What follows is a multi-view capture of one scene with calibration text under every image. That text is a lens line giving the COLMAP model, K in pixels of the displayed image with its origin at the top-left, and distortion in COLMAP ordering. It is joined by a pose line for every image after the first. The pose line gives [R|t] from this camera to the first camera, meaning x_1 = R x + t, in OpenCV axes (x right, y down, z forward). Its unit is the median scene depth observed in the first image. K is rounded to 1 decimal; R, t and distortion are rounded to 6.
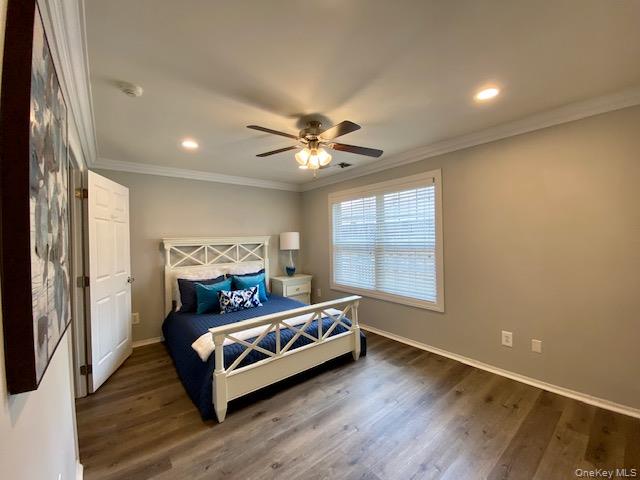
lens RADIAL K [[270.9, 0, 316.5], [0, 270.9, 238.6], [0, 0, 1]] dist [0.022869, -0.019321]
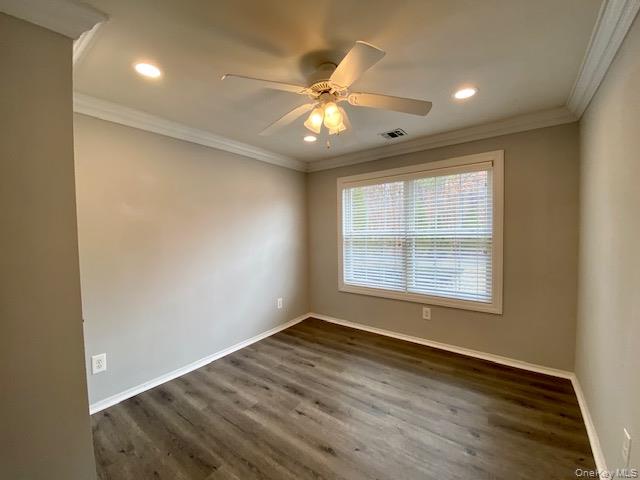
lens RADIAL K [[249.5, 0, 334.0], [0, 249.5, 238.7], [0, 0, 1]] dist [0.001784, 0.000167]
pose [[0.952158, -0.004568, 0.305573, -0.238920], [-0.003099, 0.999692, 0.024604, 0.005032], [-0.305592, -0.024374, 0.951851, 0.317544]]
